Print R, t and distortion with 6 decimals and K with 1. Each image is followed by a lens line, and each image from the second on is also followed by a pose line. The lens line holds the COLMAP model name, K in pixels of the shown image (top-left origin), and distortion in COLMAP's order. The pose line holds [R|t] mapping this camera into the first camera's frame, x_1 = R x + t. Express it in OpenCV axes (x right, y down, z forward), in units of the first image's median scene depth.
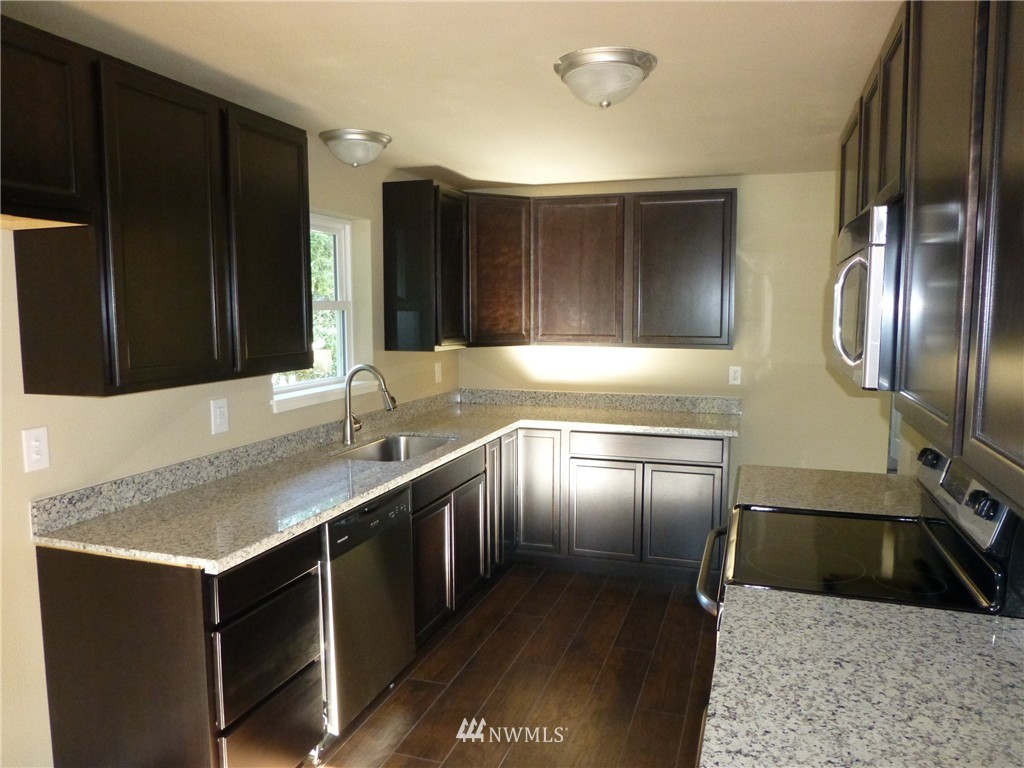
lens RADIAL K [[742.5, 0, 511.6], [0, 742.5, 384.9], [0, 0, 1]] dist [-0.032989, 0.018876]
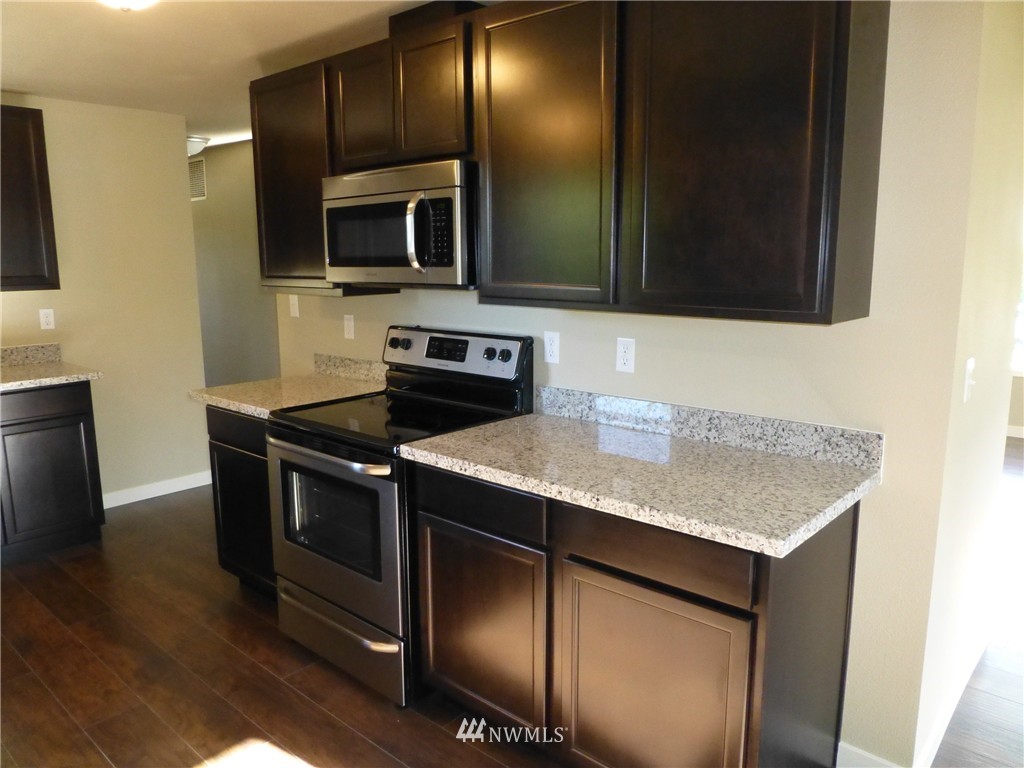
lens RADIAL K [[742.5, 0, 510.7], [0, 742.5, 388.5], [0, 0, 1]] dist [-0.032989, 0.018876]
pose [[0.389954, -0.166065, 0.905736, -1.006018], [0.101498, 0.985362, 0.136965, 0.016807], [-0.915223, 0.038520, 0.401101, 0.370488]]
